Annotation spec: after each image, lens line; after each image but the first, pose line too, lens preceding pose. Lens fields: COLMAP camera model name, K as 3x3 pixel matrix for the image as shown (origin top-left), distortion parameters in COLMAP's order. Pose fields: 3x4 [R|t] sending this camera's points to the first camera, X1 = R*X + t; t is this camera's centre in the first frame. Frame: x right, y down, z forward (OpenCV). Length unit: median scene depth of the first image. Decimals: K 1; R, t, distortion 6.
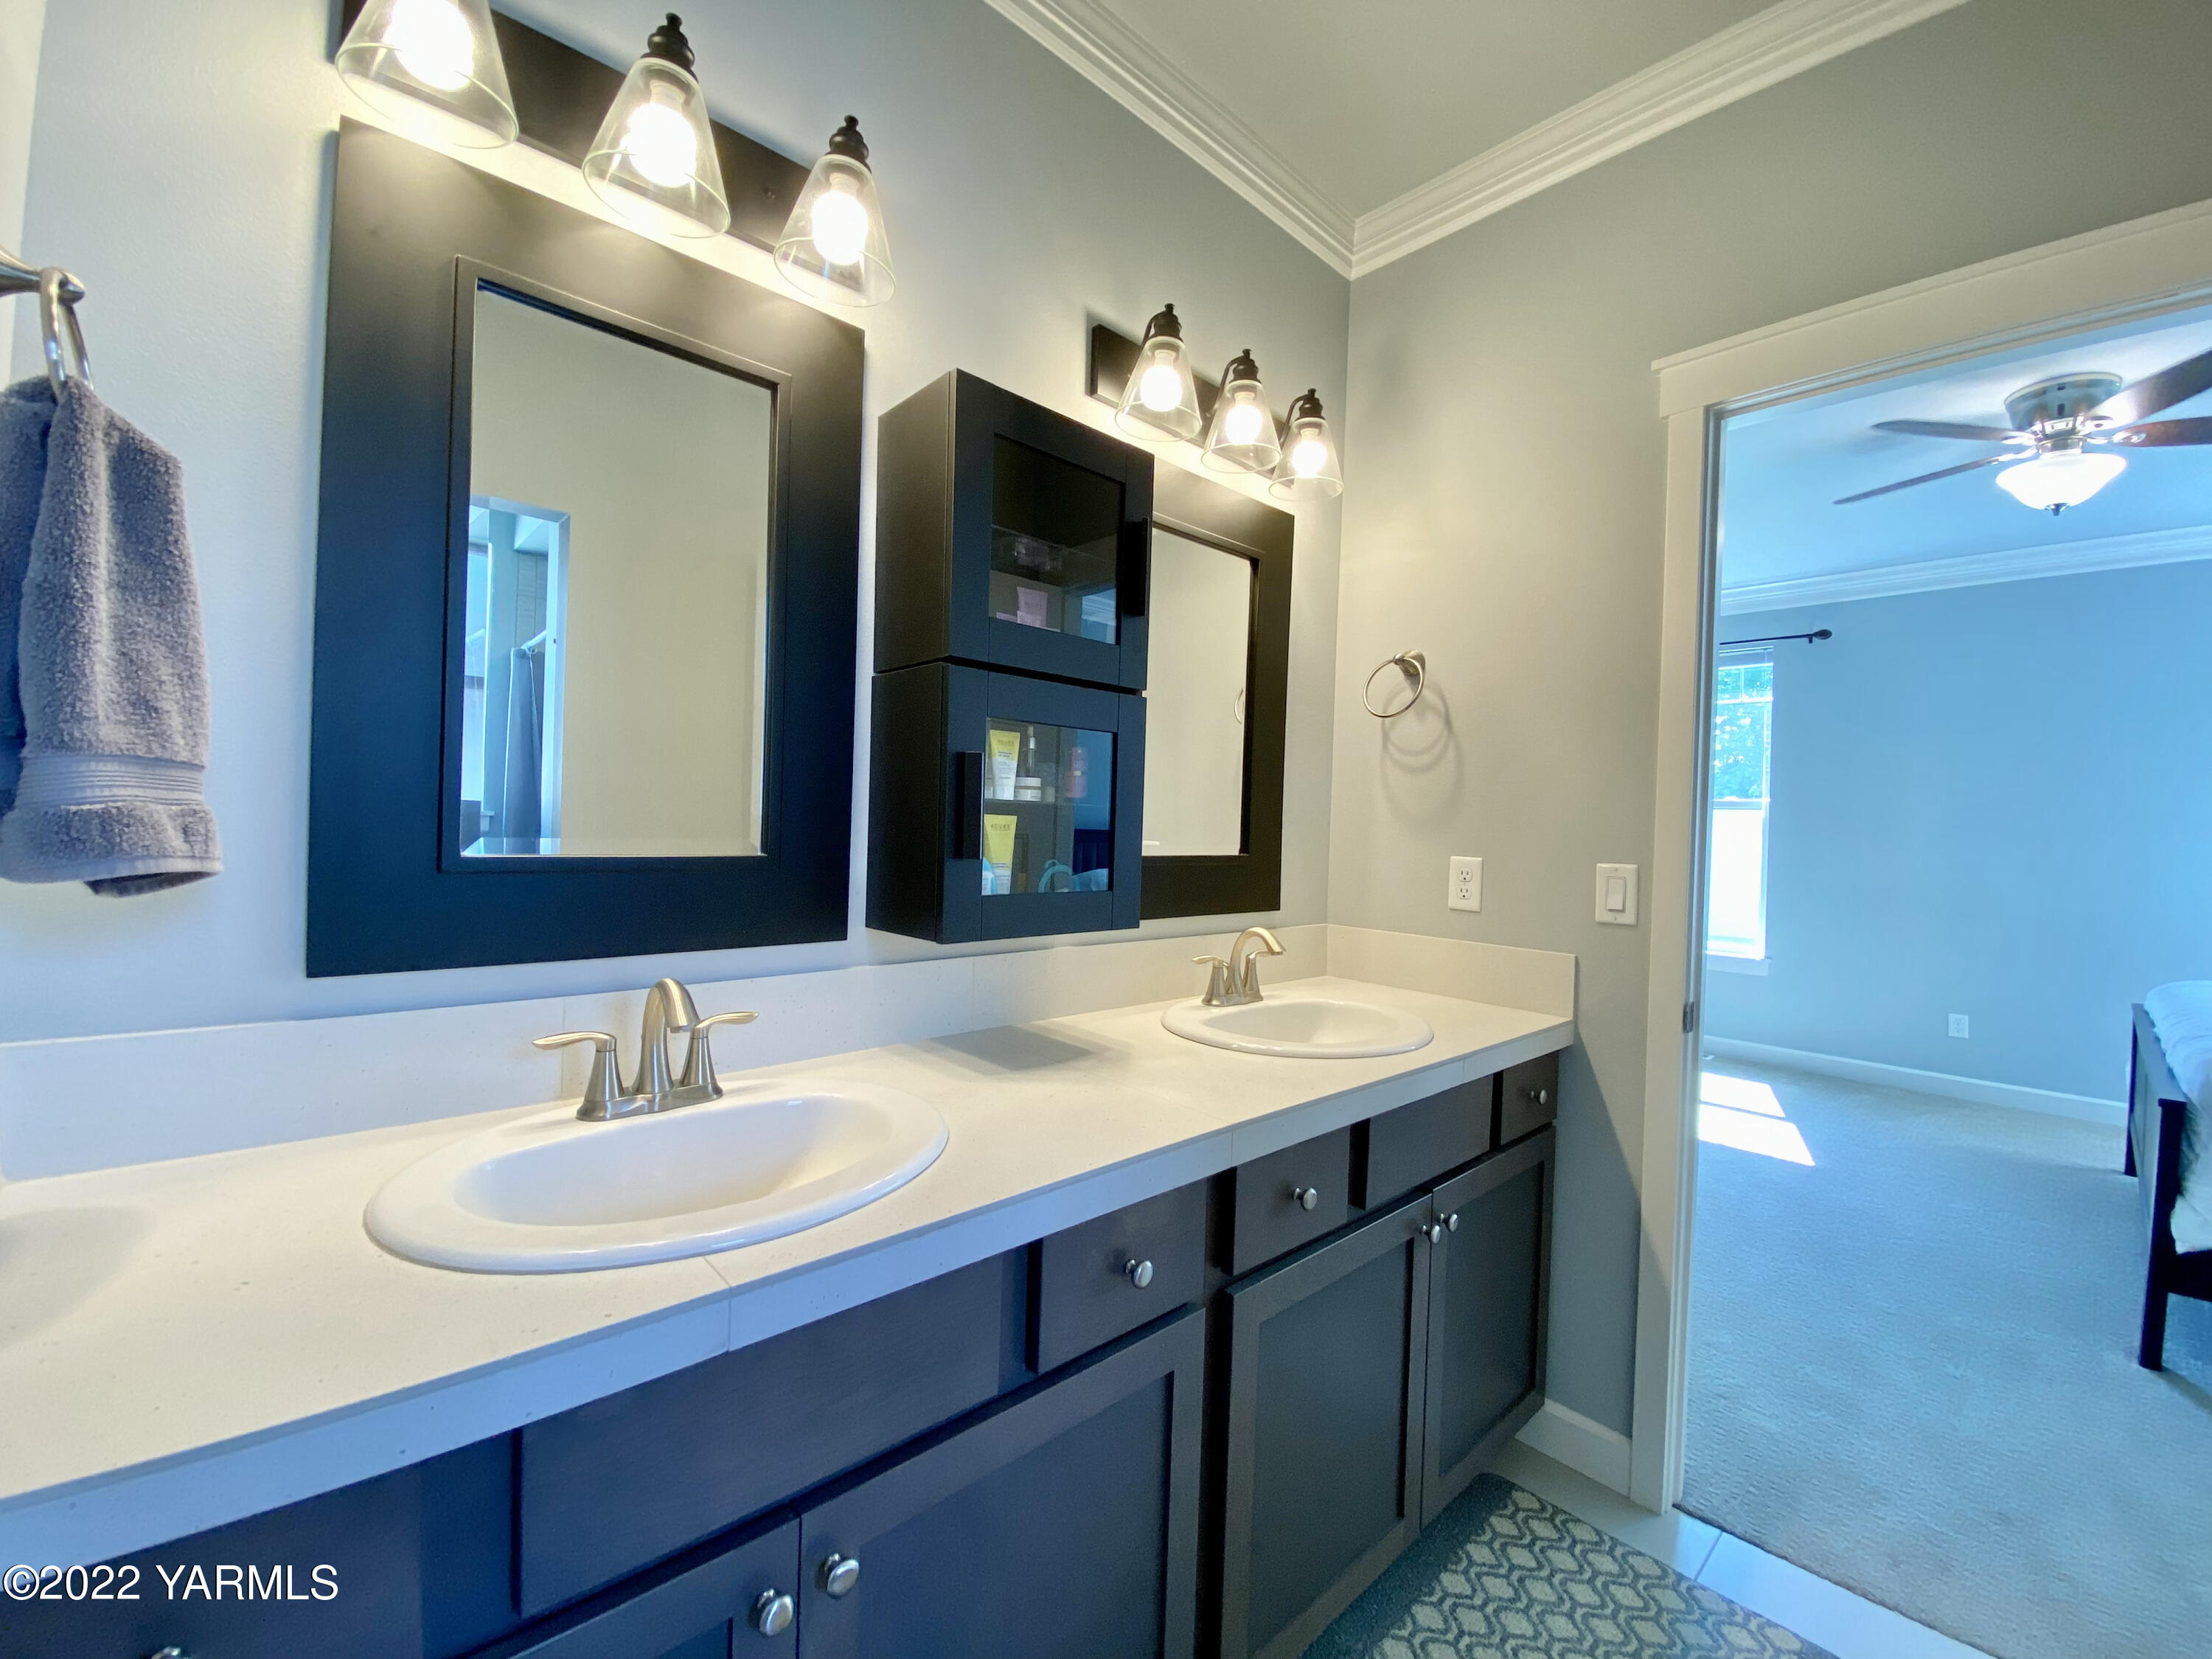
lens RADIAL K [[895.4, 0, 1088.8], [0, 895.4, 828.9], [0, 0, 1]] dist [0.032348, -0.019427]
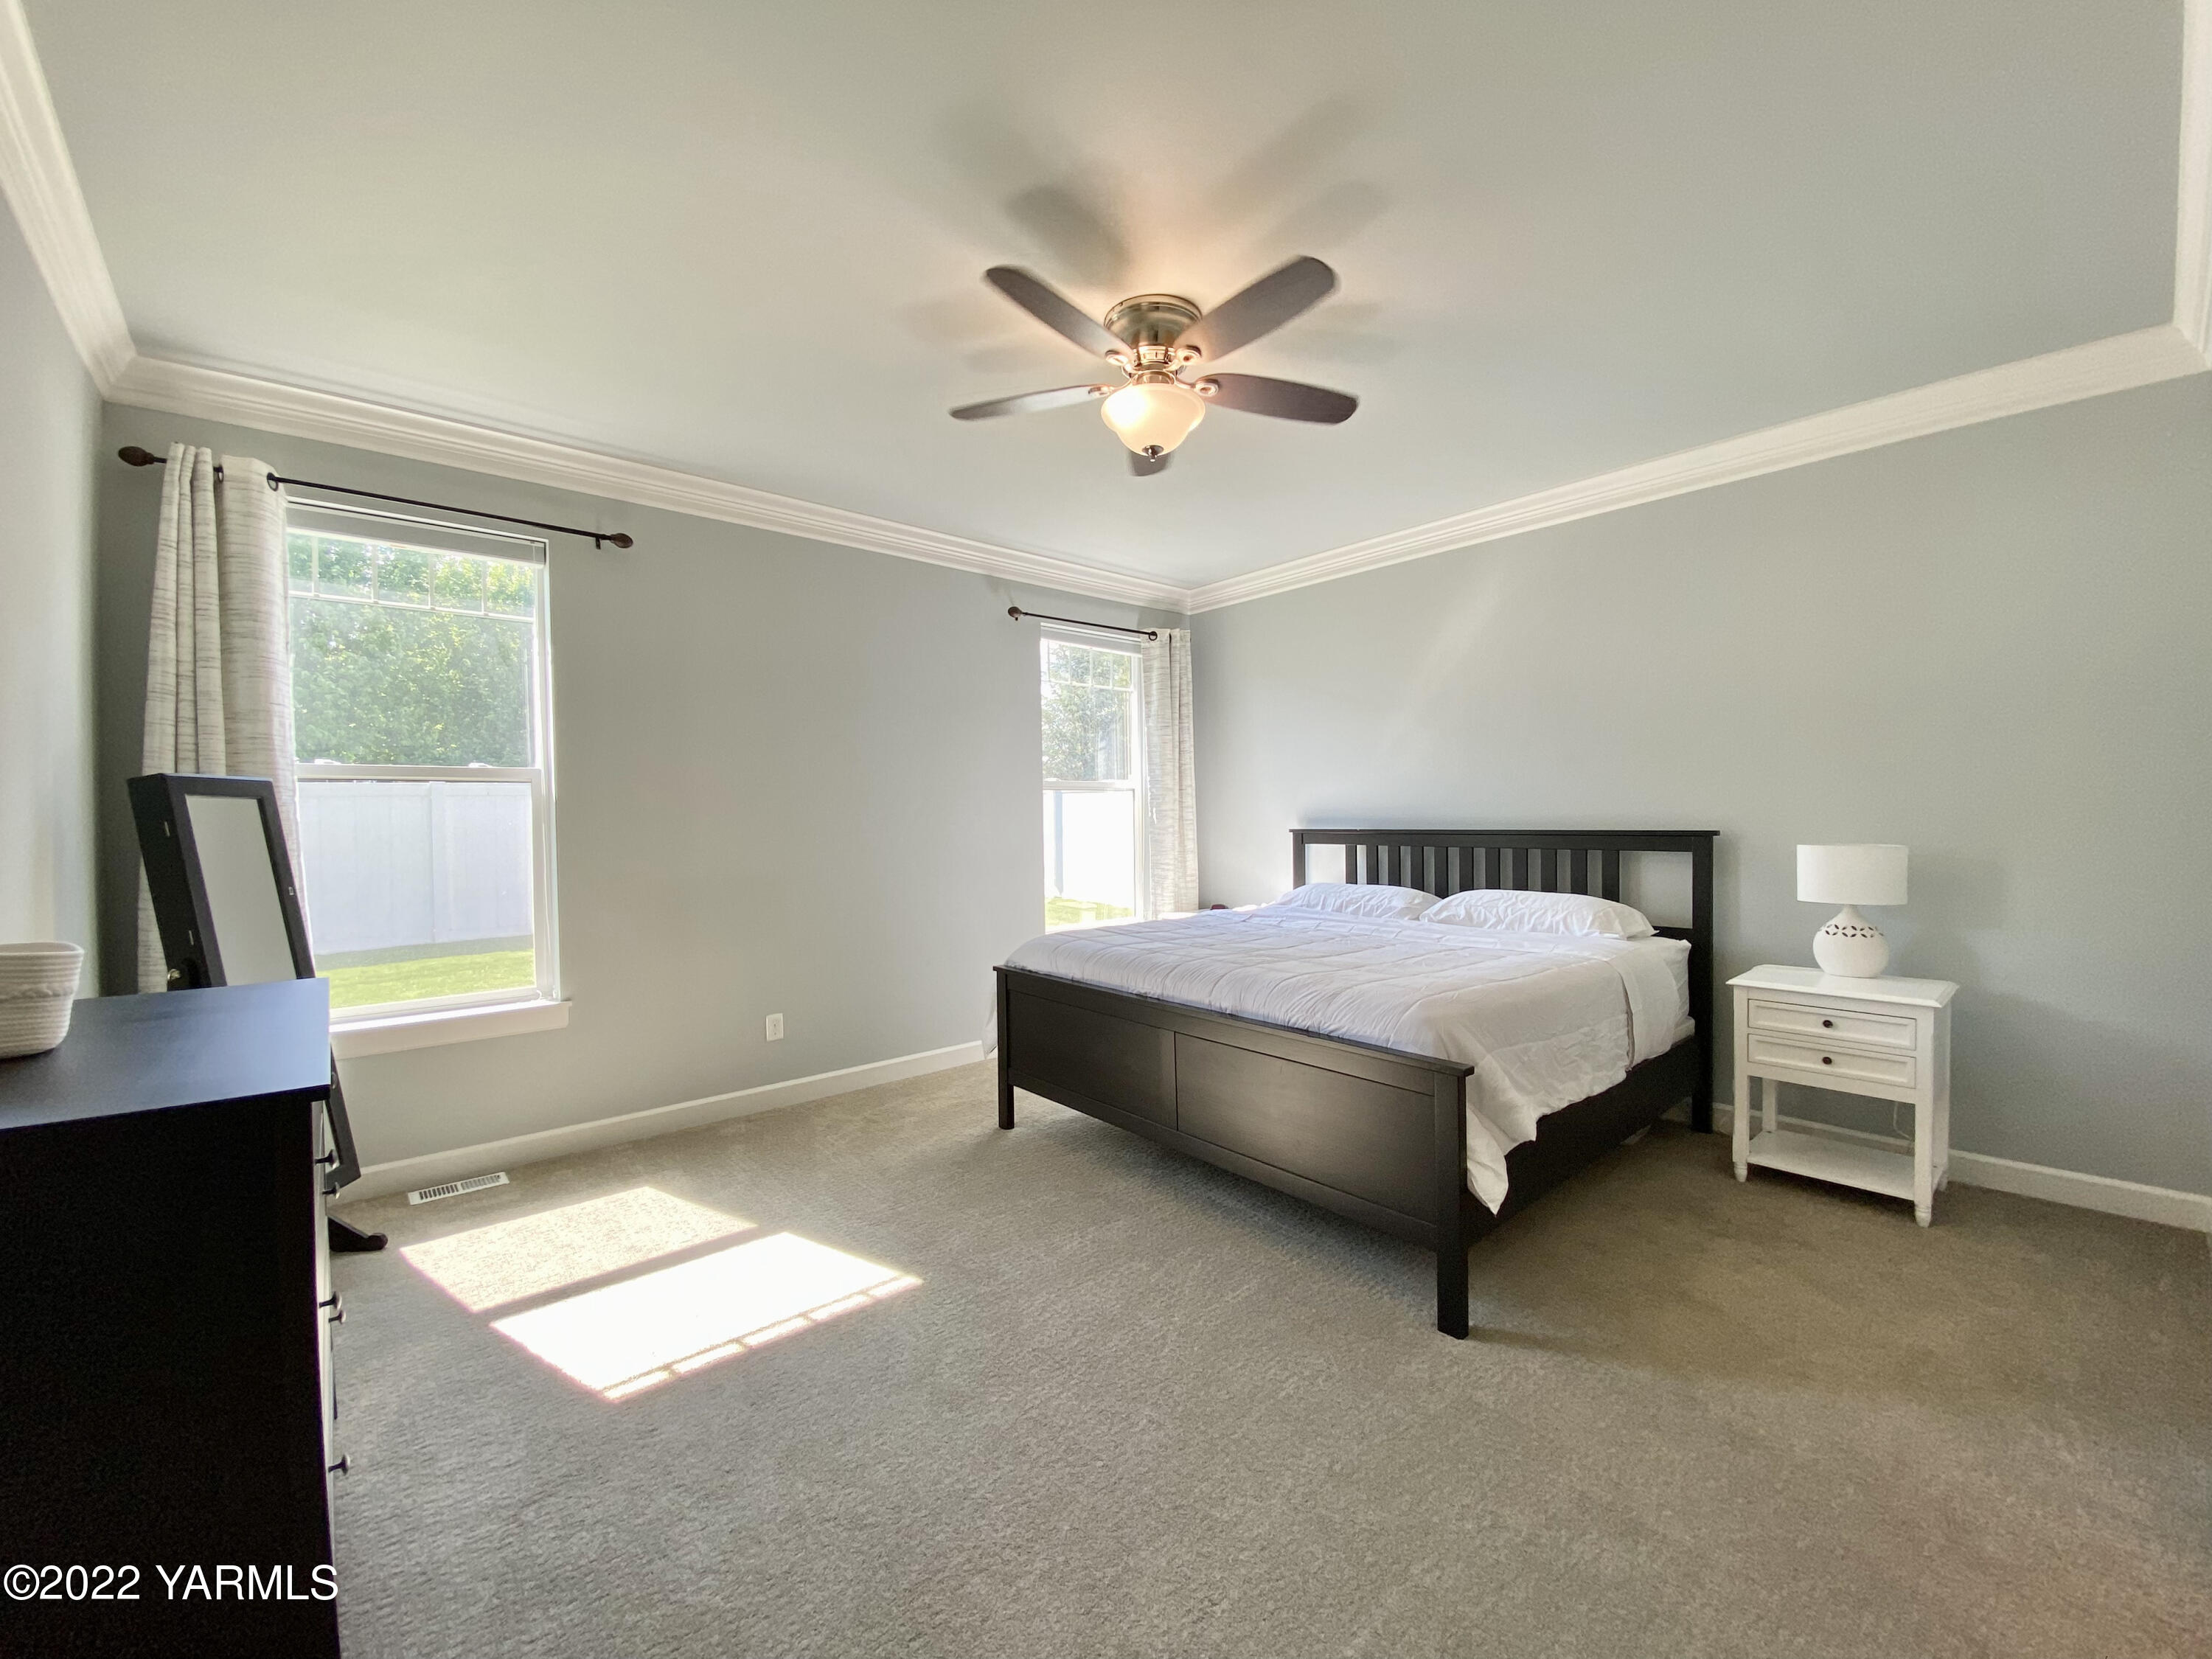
lens RADIAL K [[895.4, 0, 1088.8], [0, 895.4, 828.9], [0, 0, 1]] dist [0.032348, -0.019427]
pose [[0.024833, -0.042075, 0.998806, 0.095006], [0.020834, 0.998919, 0.041562, -0.006717], [-0.999474, 0.019777, 0.025683, 0.664966]]
